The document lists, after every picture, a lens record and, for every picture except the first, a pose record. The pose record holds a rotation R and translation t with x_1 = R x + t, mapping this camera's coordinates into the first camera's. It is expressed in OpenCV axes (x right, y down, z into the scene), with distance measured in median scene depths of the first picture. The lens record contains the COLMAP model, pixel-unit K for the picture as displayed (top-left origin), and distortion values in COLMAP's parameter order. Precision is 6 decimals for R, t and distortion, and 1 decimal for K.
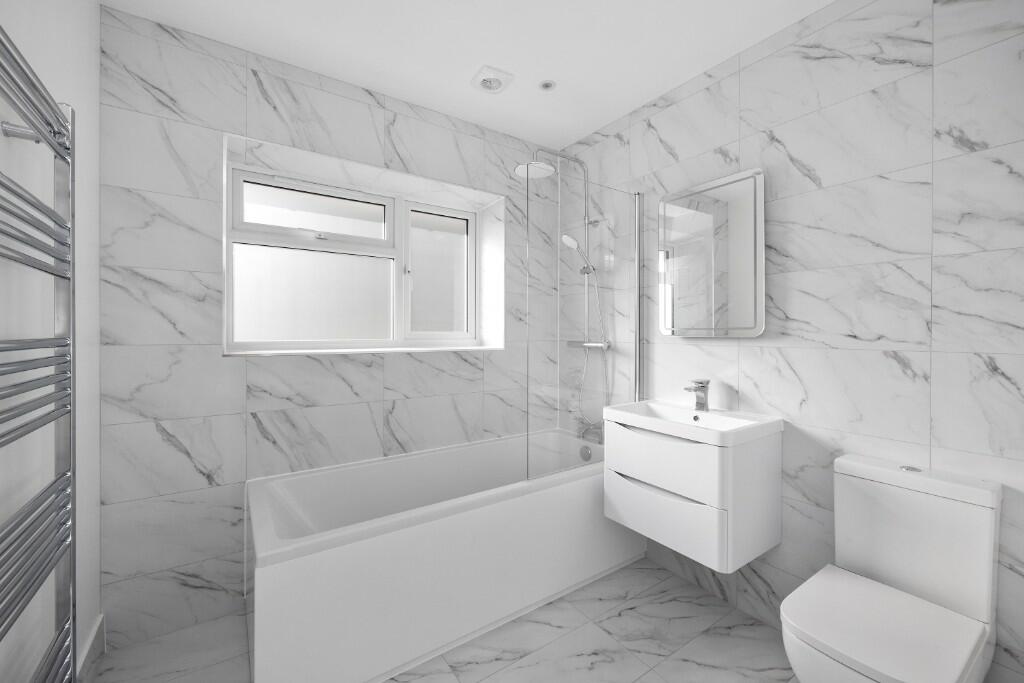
lens RADIAL K [[412.5, 0, 512.2], [0, 412.5, 330.2], [0, 0, 1]] dist [-0.002588, -0.000900]
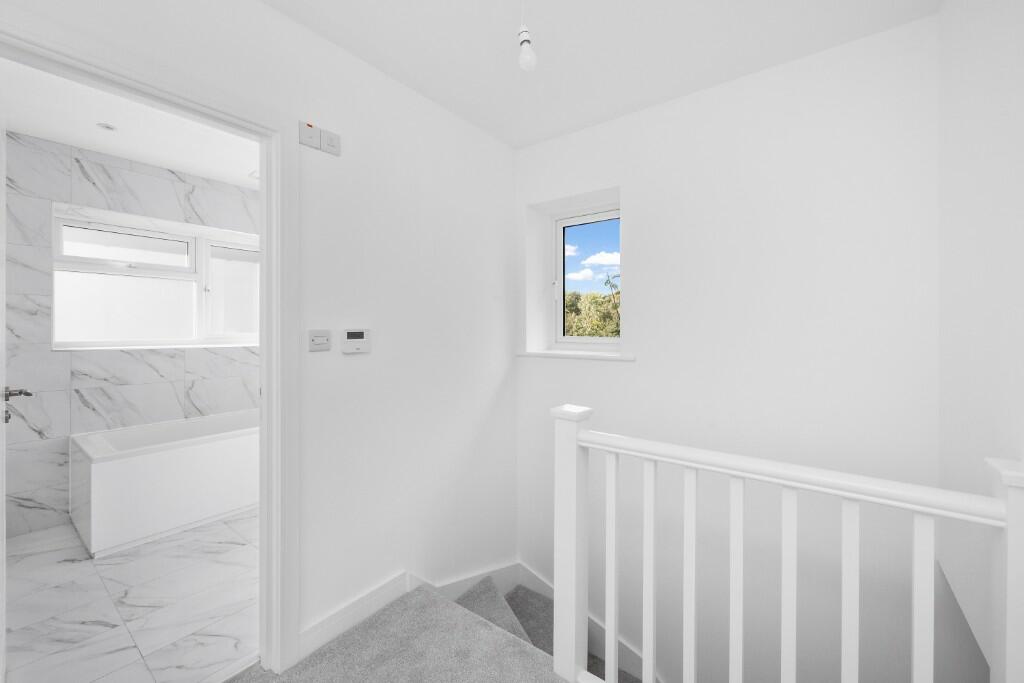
lens RADIAL K [[412.5, 0, 512.2], [0, 412.5, 330.2], [0, 0, 1]] dist [-0.002588, -0.000900]
pose [[0.947735, 0.002223, 0.319051, 0.366998], [-0.005461, 0.999942, 0.009254, -0.032932], [-0.319012, -0.010513, 0.947692, -0.856860]]
